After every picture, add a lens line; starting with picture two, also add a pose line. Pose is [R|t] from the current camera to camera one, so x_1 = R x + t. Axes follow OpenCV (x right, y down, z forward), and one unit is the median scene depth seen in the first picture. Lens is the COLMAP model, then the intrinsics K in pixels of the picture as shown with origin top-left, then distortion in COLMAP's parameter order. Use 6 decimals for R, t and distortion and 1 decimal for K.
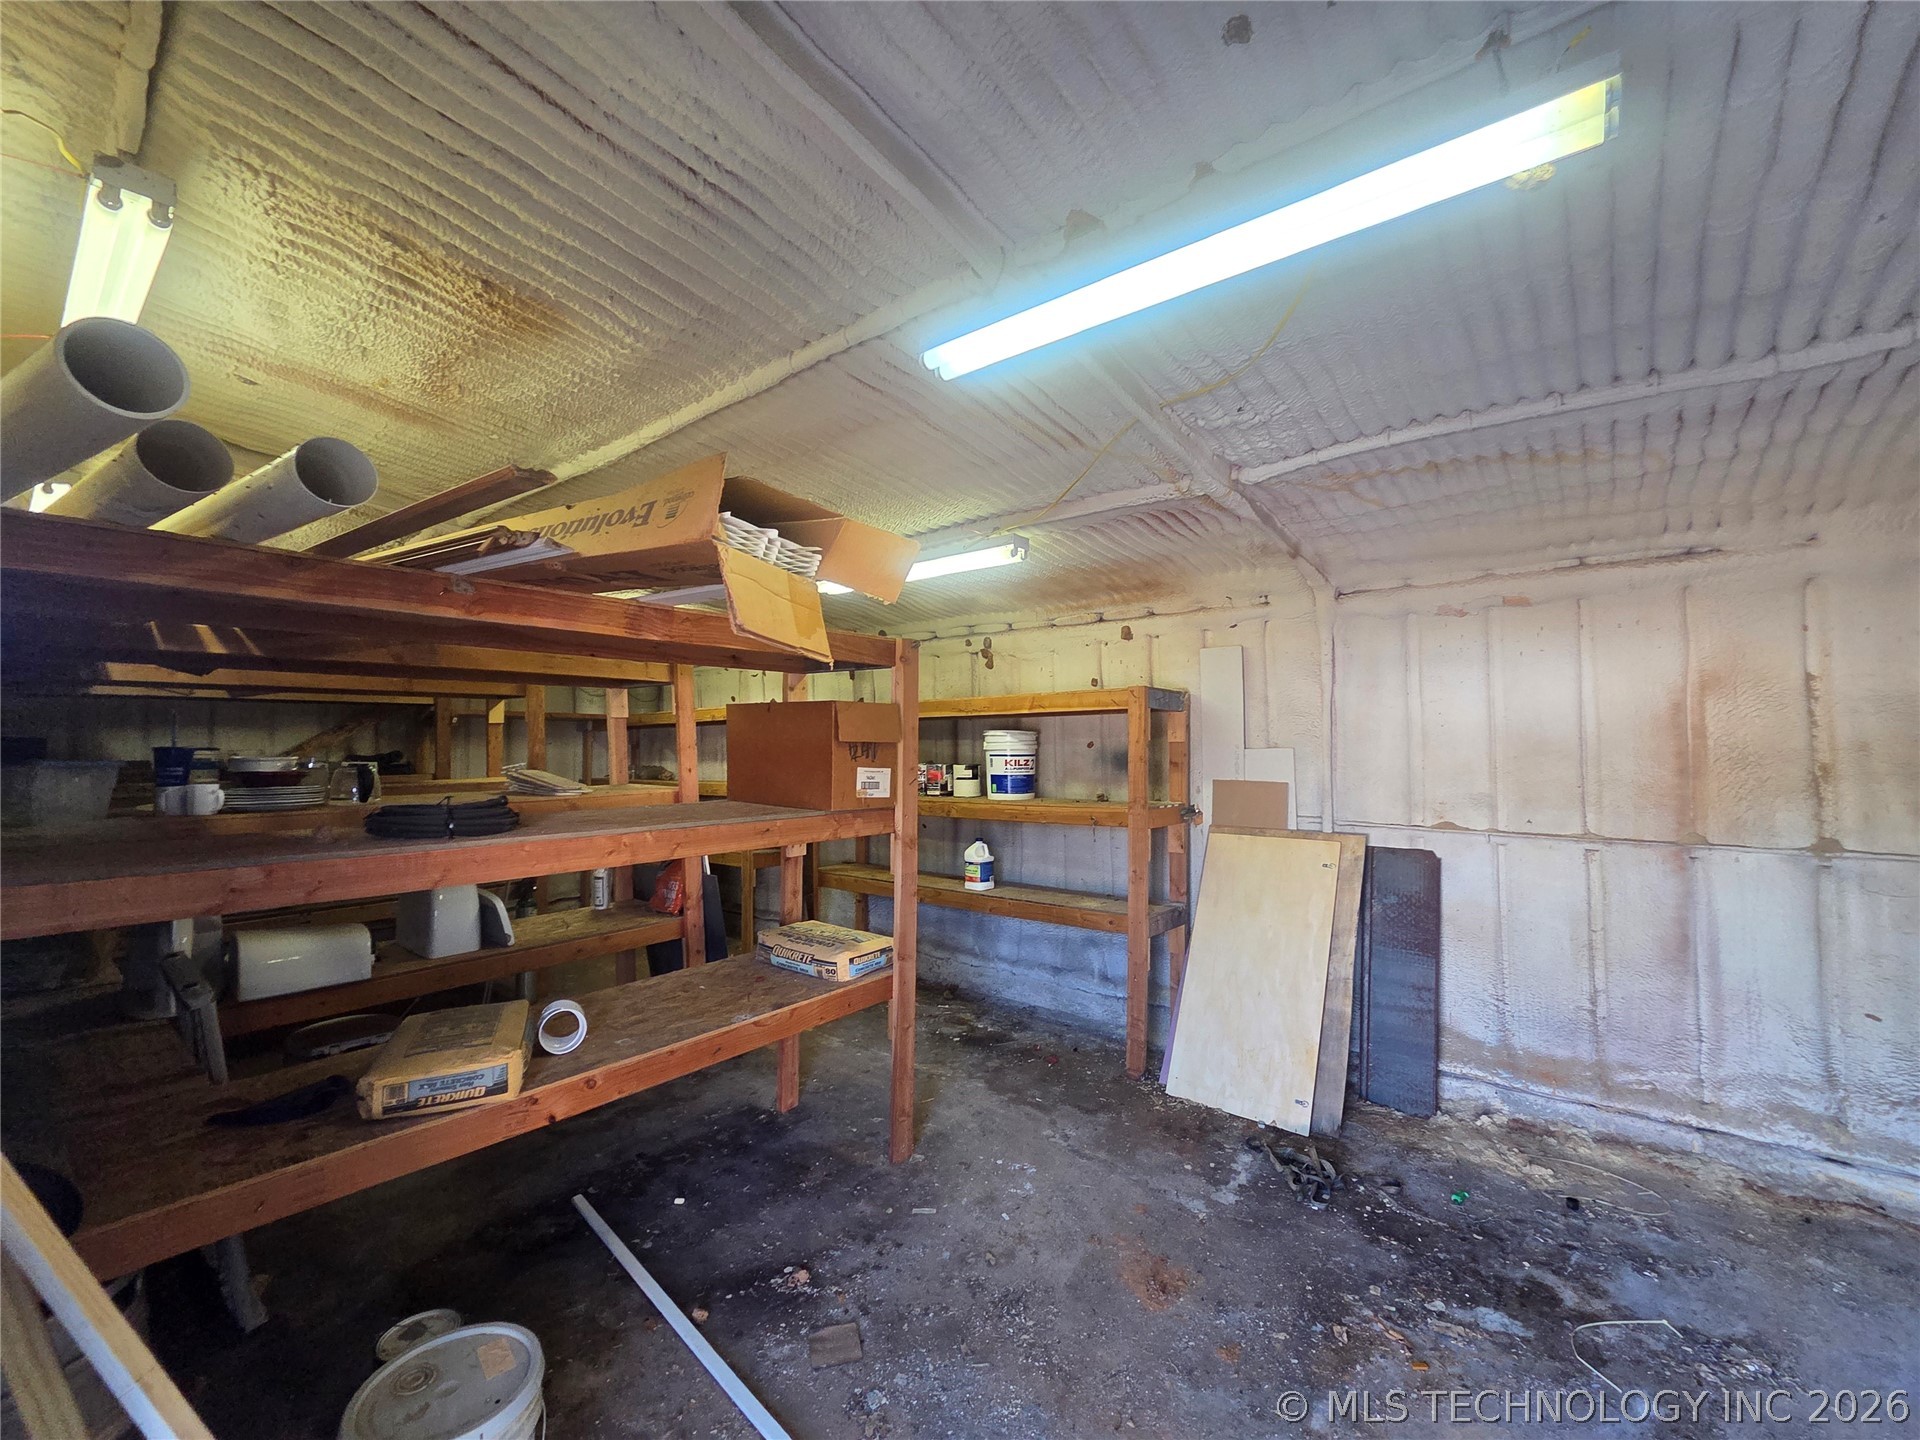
lens RADIAL K [[795.5, 0, 974.8], [0, 795.5, 708.2], [0, 0, 1]] dist [0.000035, 0.003575]
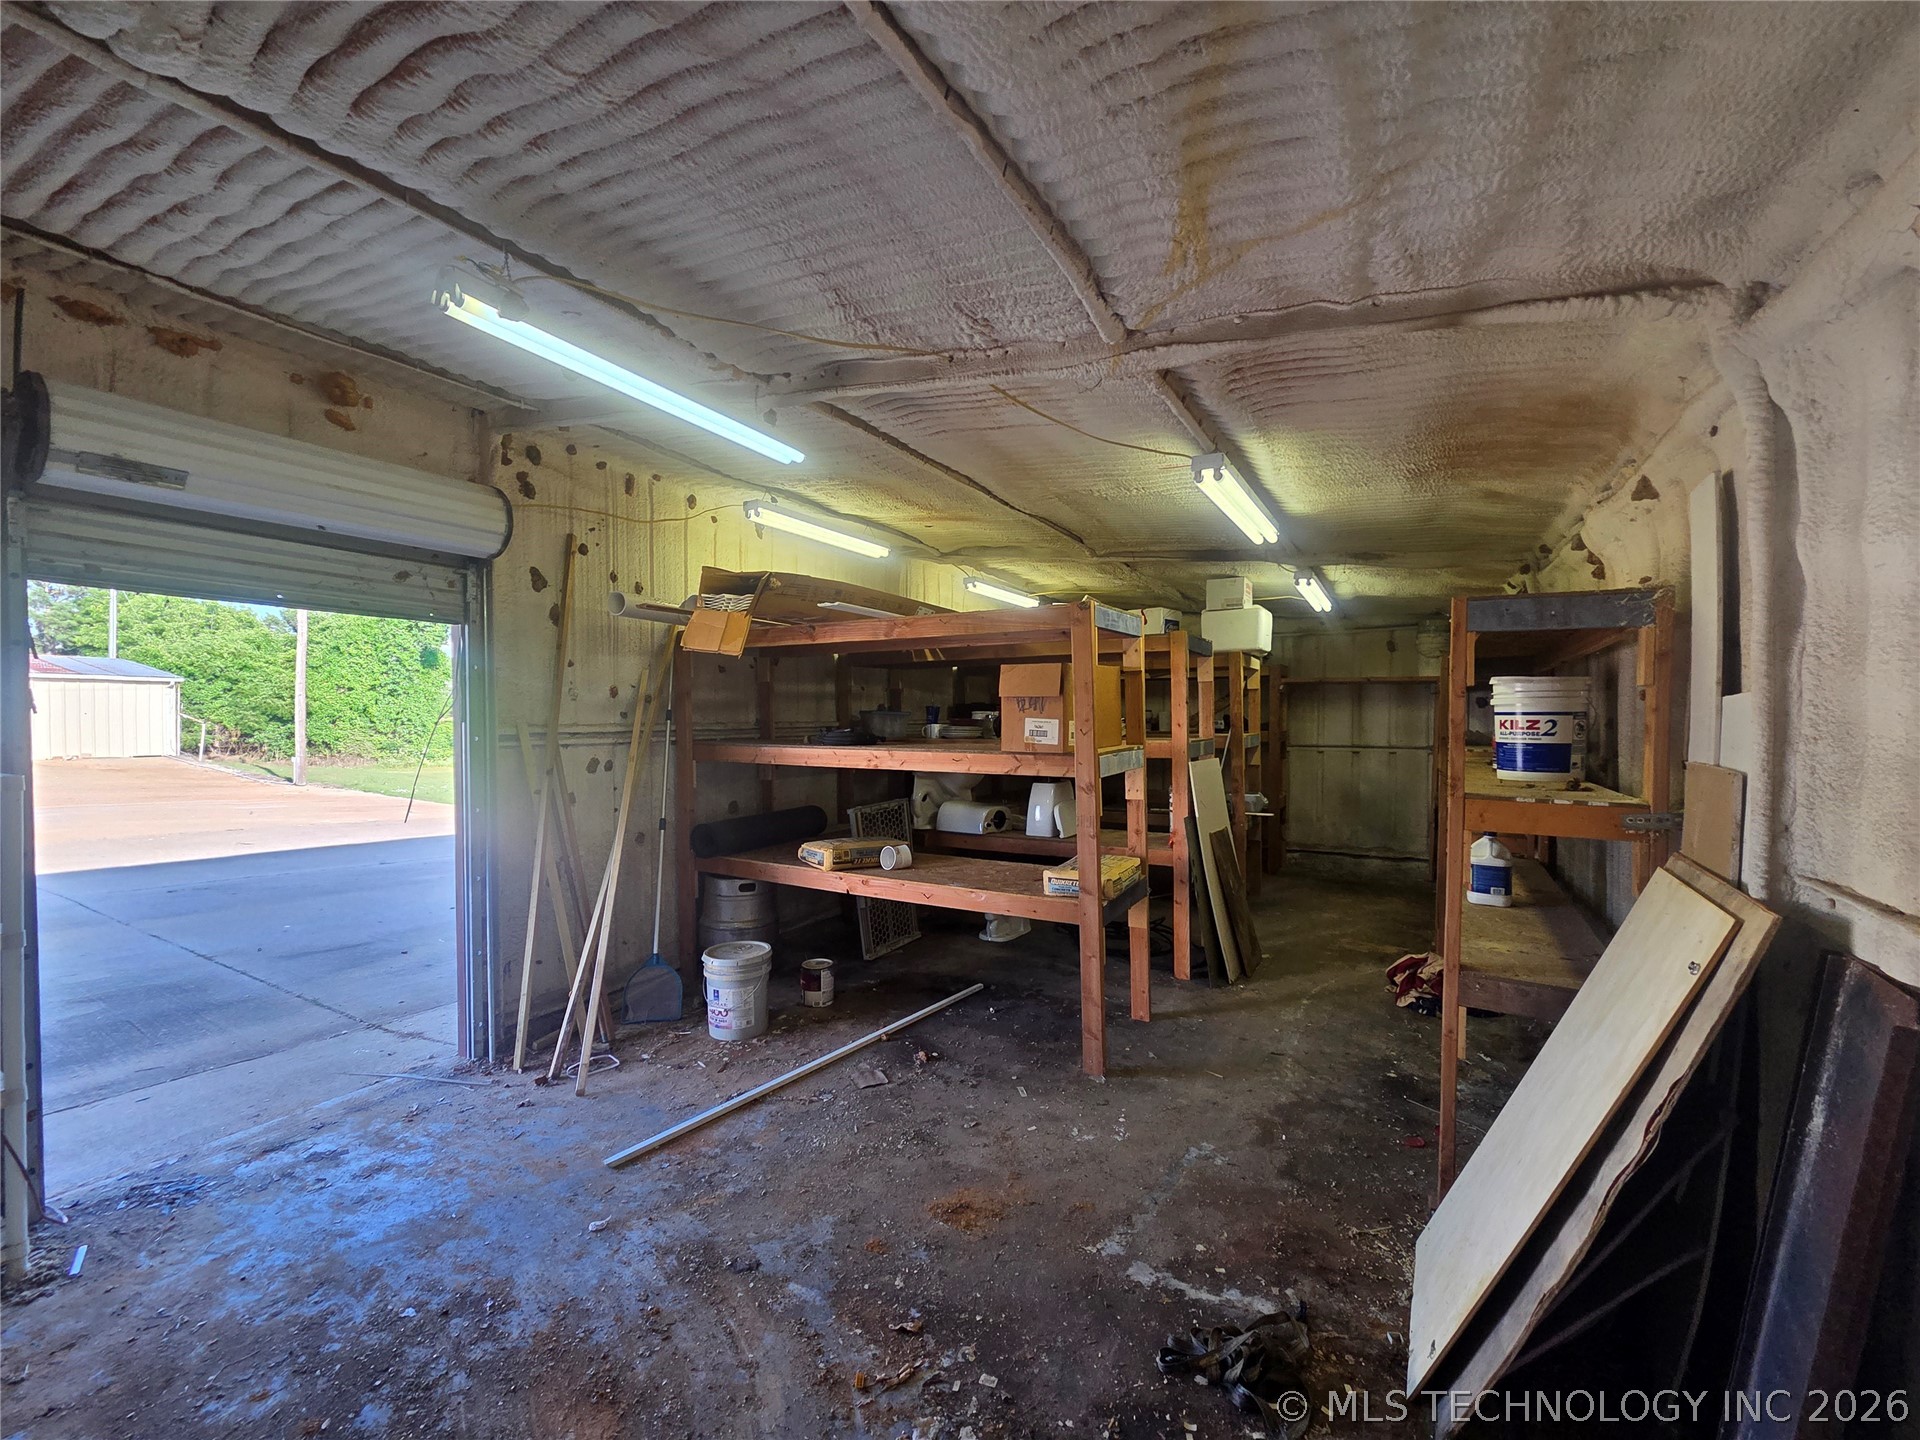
lens RADIAL K [[795.5, 0, 957.9], [0, 795.5, 701.8], [0, 0, 1]] dist [0.000035, 0.003575]
pose [[0.142894, -0.016402, -0.989602, 1.043507], [0.044527, 0.998957, -0.010128, 0.057947], [0.988736, -0.042617, 0.143475, 0.720972]]
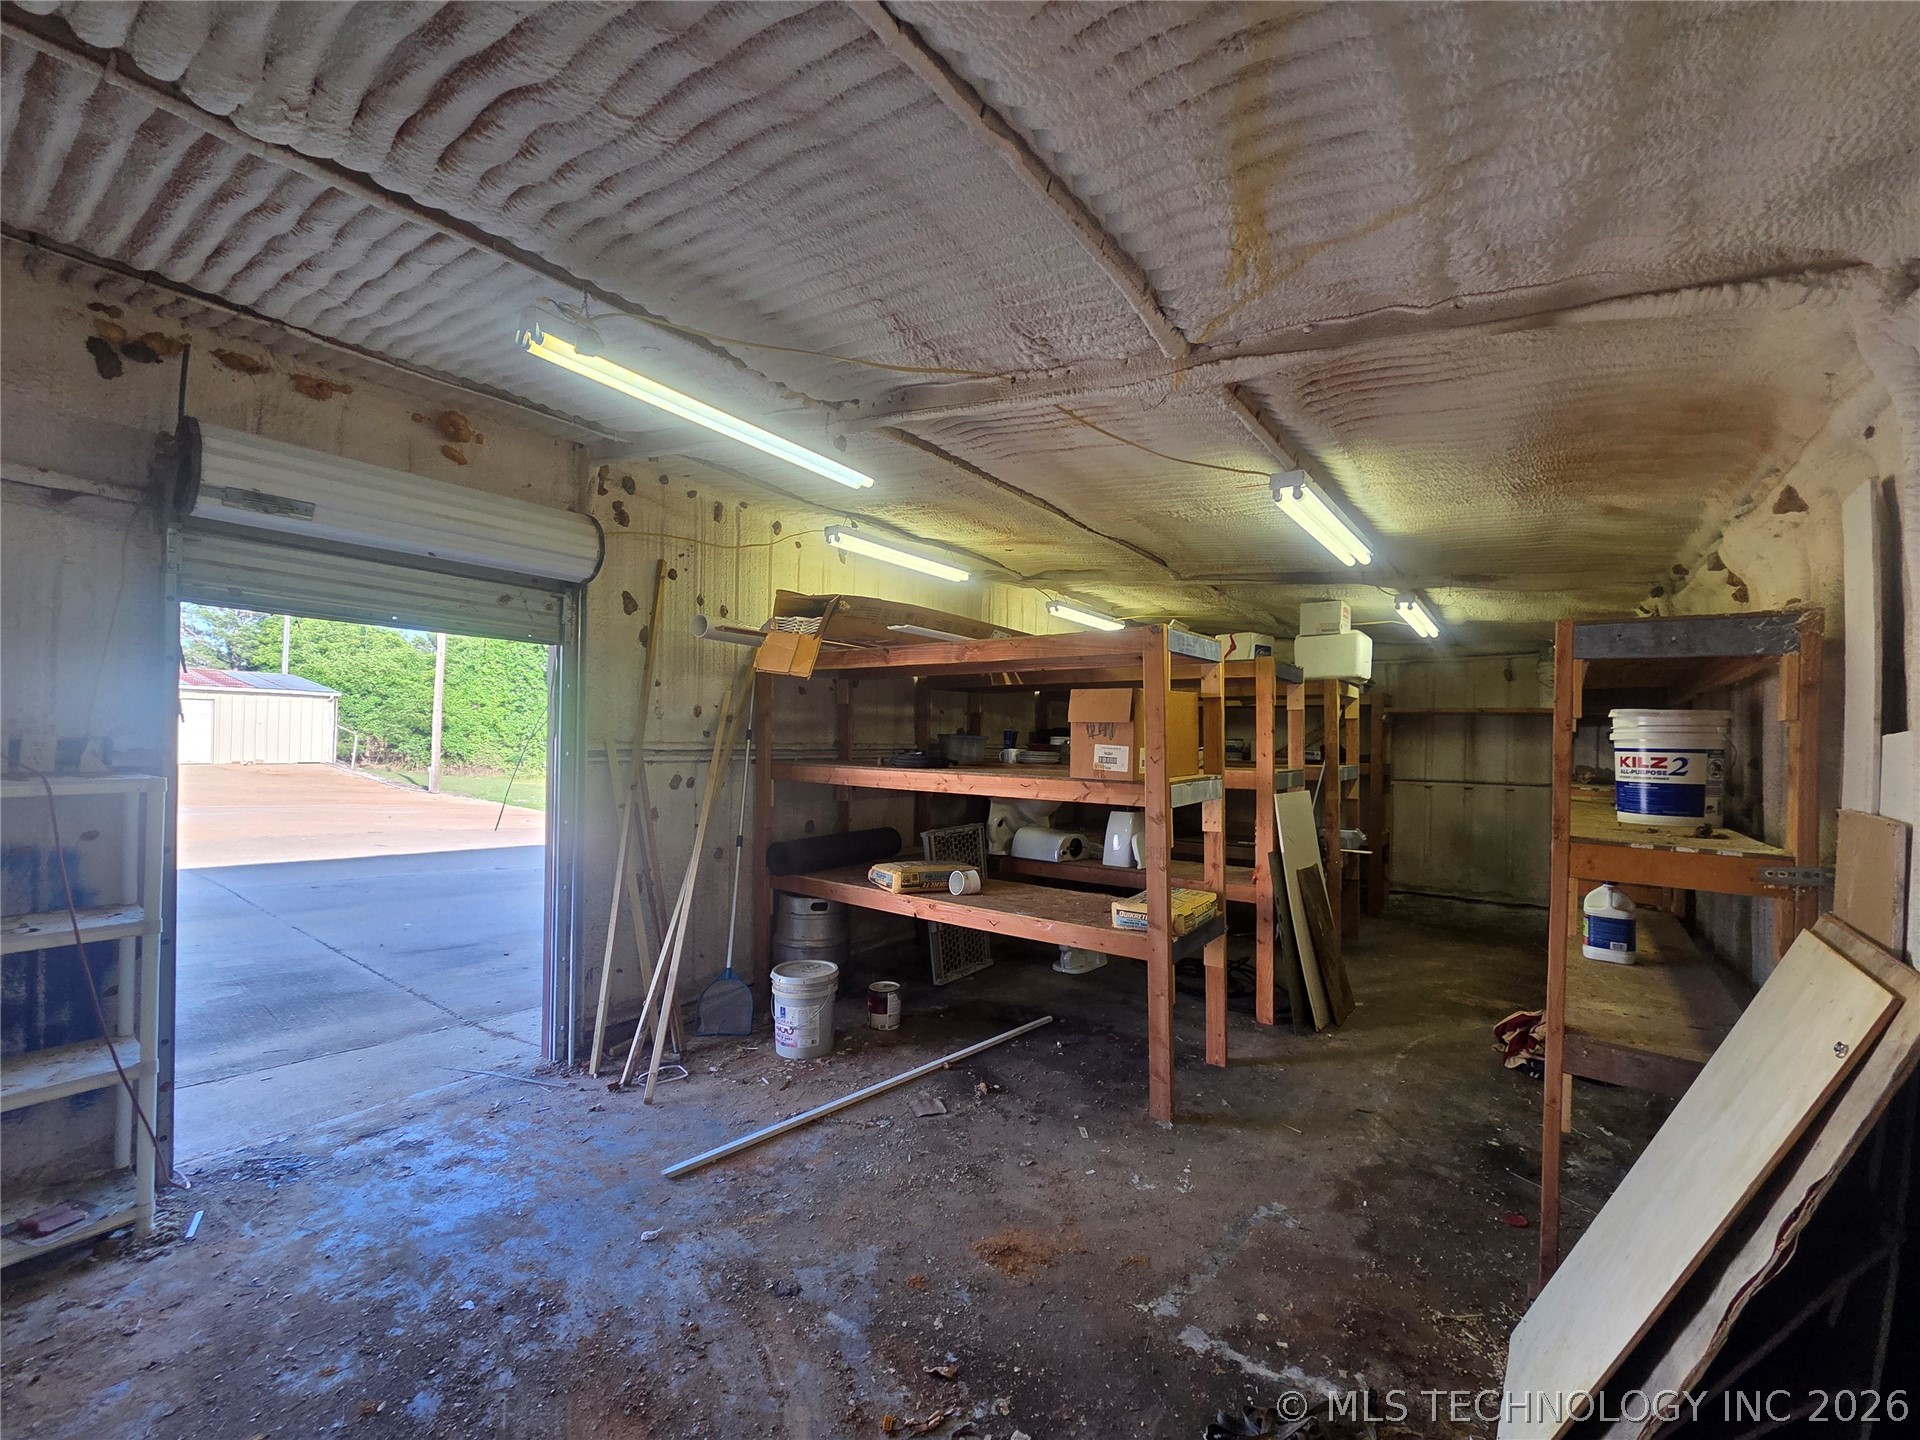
lens RADIAL K [[795.5, 0, 963.9], [0, 795.5, 707.6], [0, 0, 1]] dist [0.000035, 0.003575]
pose [[0.033729, -0.038368, -0.998694, 1.034257], [0.025303, 0.998975, -0.037524, 0.059889], [0.999111, -0.024004, 0.034665, 0.762245]]
